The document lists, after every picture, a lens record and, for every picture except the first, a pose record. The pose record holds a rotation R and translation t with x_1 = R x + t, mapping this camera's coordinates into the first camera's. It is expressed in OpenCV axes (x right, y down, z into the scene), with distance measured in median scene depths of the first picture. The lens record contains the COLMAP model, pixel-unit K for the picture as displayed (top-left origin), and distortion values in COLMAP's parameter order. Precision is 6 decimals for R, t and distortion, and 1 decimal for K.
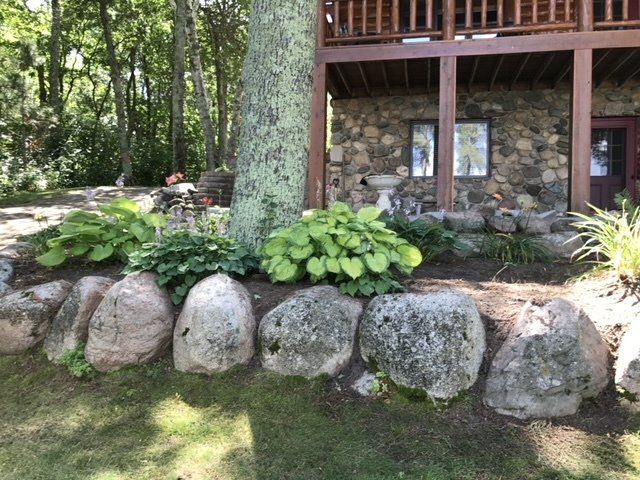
lens RADIAL K [[528.9, 0, 321.4], [0, 528.9, 239.4], [0, 0, 1]] dist [0.048310, -0.056734]
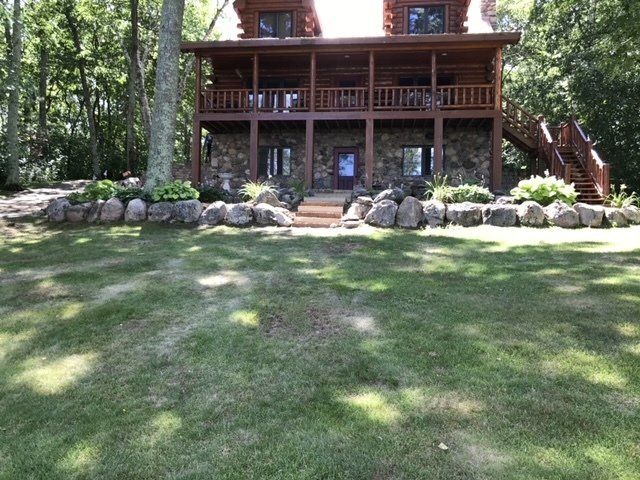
lens RADIAL K [[528.9, 0, 319.3], [0, 528.9, 241.8], [0, 0, 1]] dist [0.048310, -0.056734]
pose [[0.997553, 0.004886, 0.069739, 0.748814], [-0.004785, 0.999987, -0.001620, 0.344333], [-0.069746, 0.001282, 0.997564, -2.557634]]
